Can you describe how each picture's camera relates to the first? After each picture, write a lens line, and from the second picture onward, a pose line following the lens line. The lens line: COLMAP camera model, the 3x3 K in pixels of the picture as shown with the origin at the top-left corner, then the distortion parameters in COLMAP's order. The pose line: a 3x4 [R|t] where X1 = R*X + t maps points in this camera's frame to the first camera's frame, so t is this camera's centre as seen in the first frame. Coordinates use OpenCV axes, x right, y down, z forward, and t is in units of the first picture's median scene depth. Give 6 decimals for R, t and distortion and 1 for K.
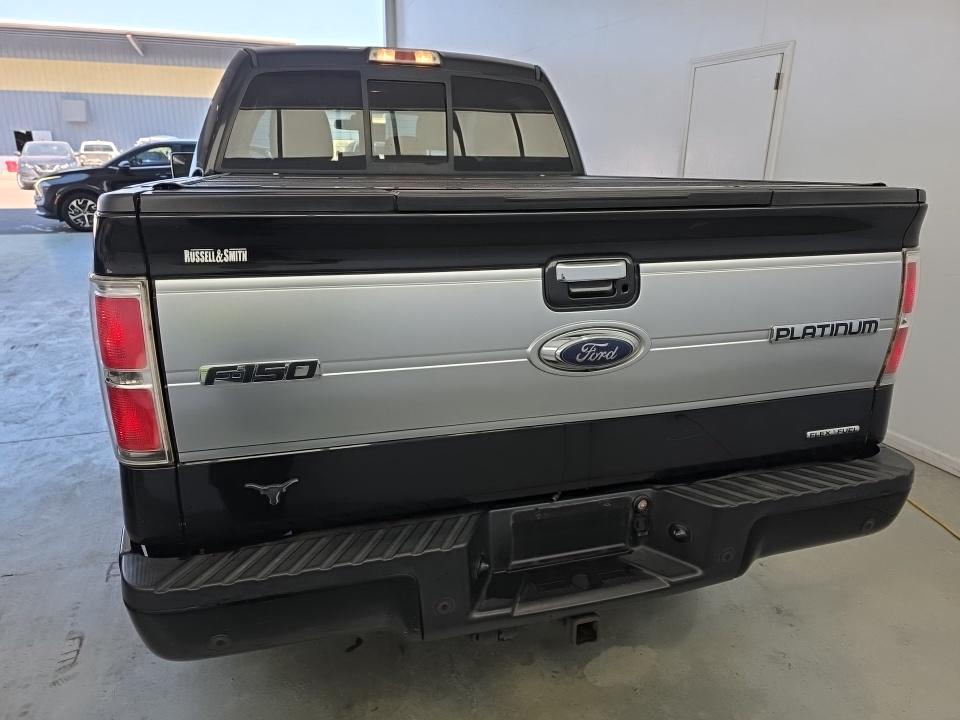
lens RADIAL K [[649.5, 0, 474.3], [0, 649.5, 360.2], [0, 0, 1]] dist [0.036265, -0.001020]
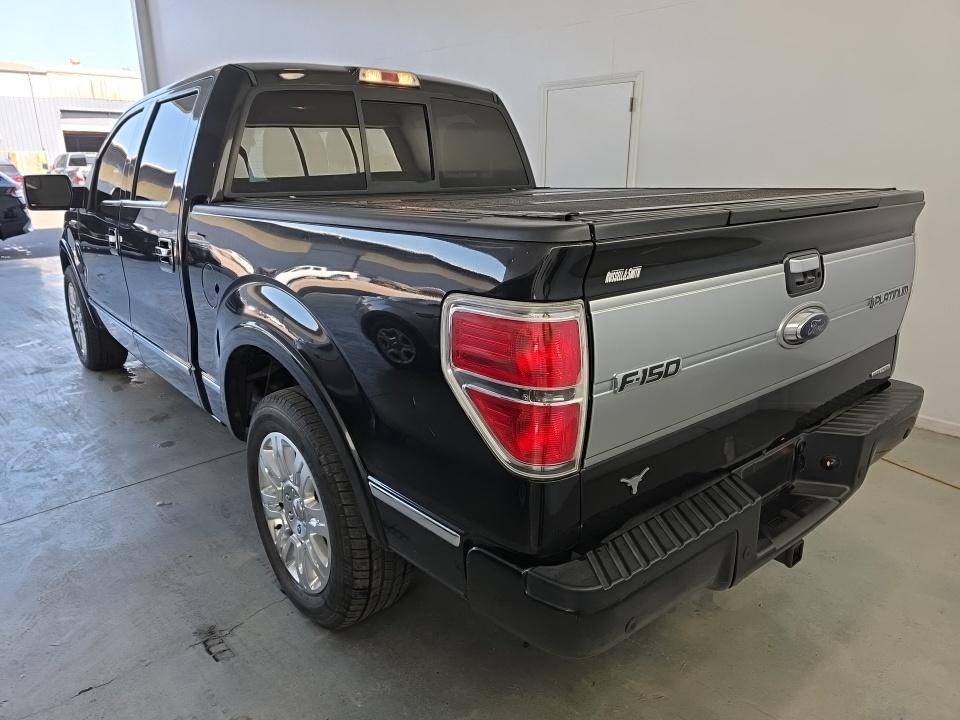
lens RADIAL K [[655.4, 0, 476.7], [0, 655.4, 367.4], [0, 0, 1]] dist [0.040296, -0.002599]
pose [[0.917416, -0.136070, 0.373942, -0.781855], [0.138797, 0.990124, 0.019766, -0.043778], [-0.372939, 0.033768, 0.927241, 0.040490]]
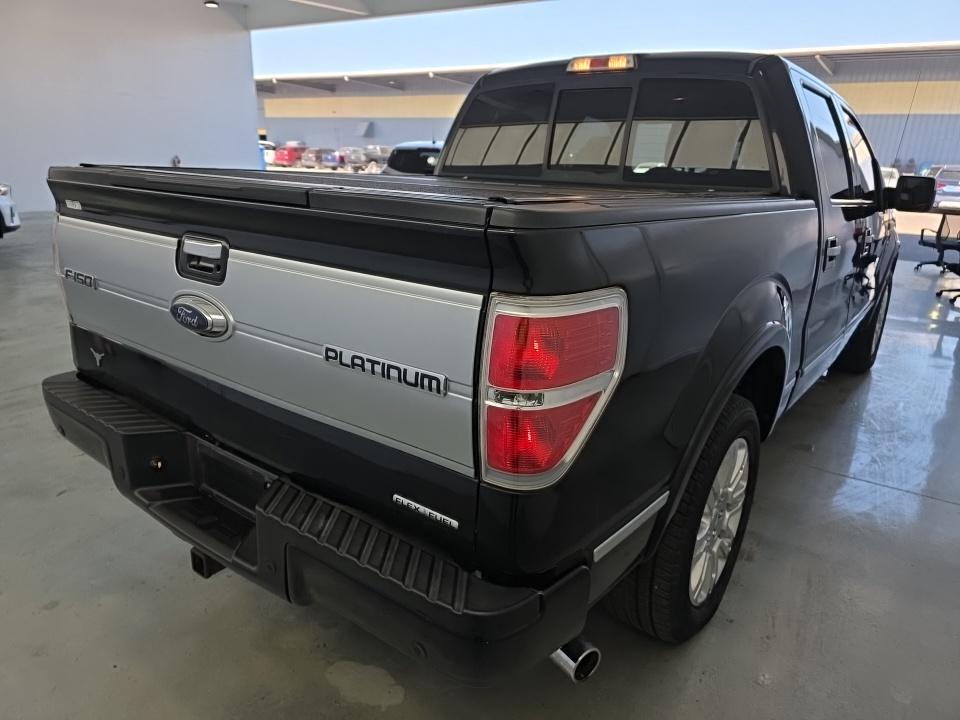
lens RADIAL K [[655.4, 0, 476.7], [0, 655.4, 367.4], [0, 0, 1]] dist [0.040296, -0.002599]
pose [[0.579150, 0.251377, -0.775496, 1.225222], [-0.269078, 0.956904, 0.109230, -0.166554], [0.769534, 0.145408, 0.621831, 0.578604]]
